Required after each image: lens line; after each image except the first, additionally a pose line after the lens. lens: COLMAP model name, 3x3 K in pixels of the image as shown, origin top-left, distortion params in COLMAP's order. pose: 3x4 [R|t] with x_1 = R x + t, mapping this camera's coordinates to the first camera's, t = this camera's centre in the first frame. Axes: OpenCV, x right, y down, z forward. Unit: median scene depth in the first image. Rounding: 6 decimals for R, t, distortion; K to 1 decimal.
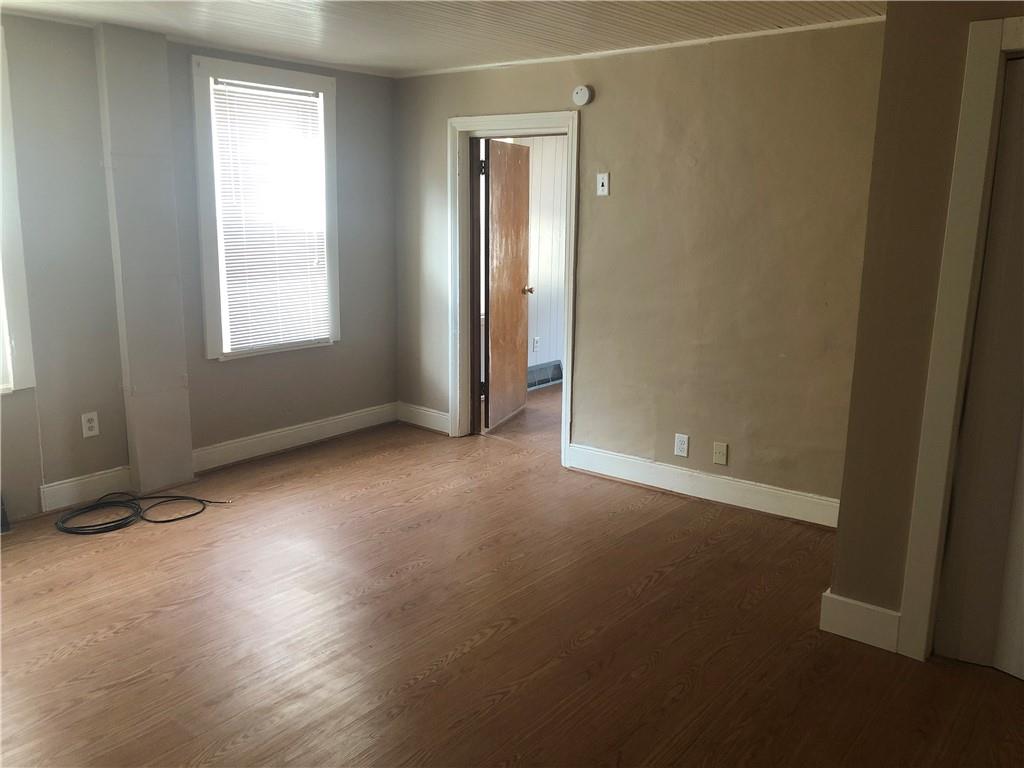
lens RADIAL K [[845.7, 0, 508.3], [0, 845.7, 378.7], [0, 0, 1]] dist [0.067753, -0.055136]
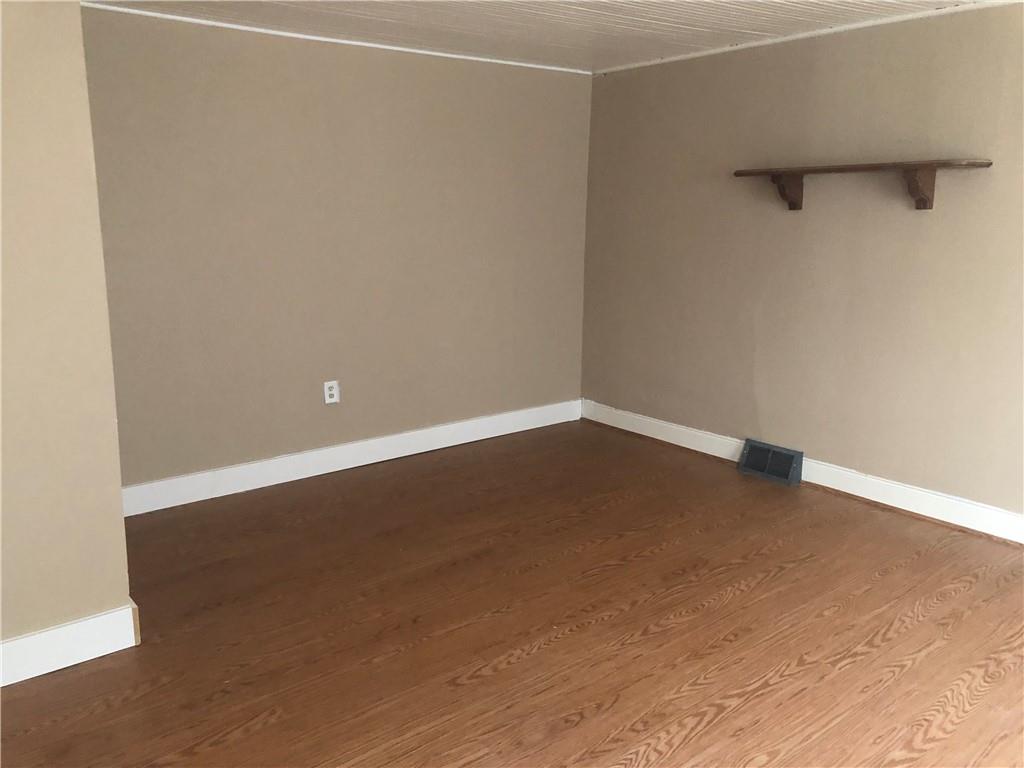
lens RADIAL K [[845.7, 0, 508.3], [0, 845.7, 378.7], [0, 0, 1]] dist [0.067753, -0.055136]
pose [[-0.975805, -0.060453, 0.210117, -0.178955], [0.029416, 0.915978, 0.400148, -0.286726], [-0.216653, 0.396647, -0.892038, 1.393413]]
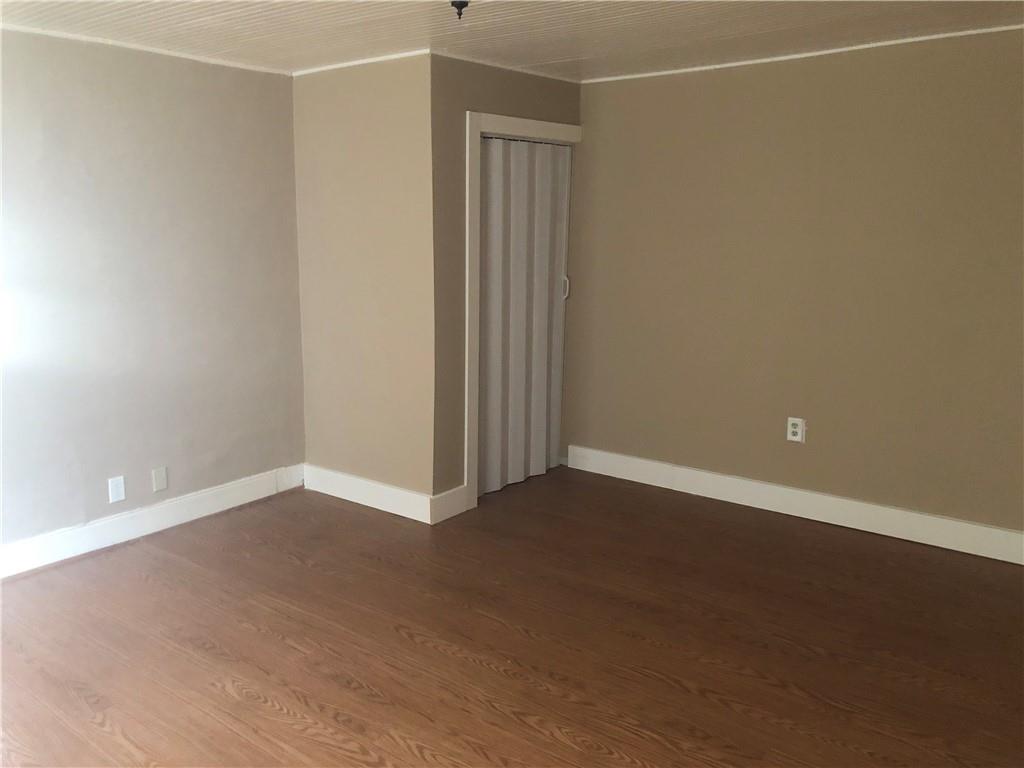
lens RADIAL K [[845.7, 0, 508.3], [0, 845.7, 378.7], [0, 0, 1]] dist [0.067753, -0.055136]
pose [[0.008317, -0.192196, 0.981321, -0.801442], [0.208508, 0.960118, 0.186276, -0.141515], [-0.977985, 0.203064, 0.048059, 0.652550]]
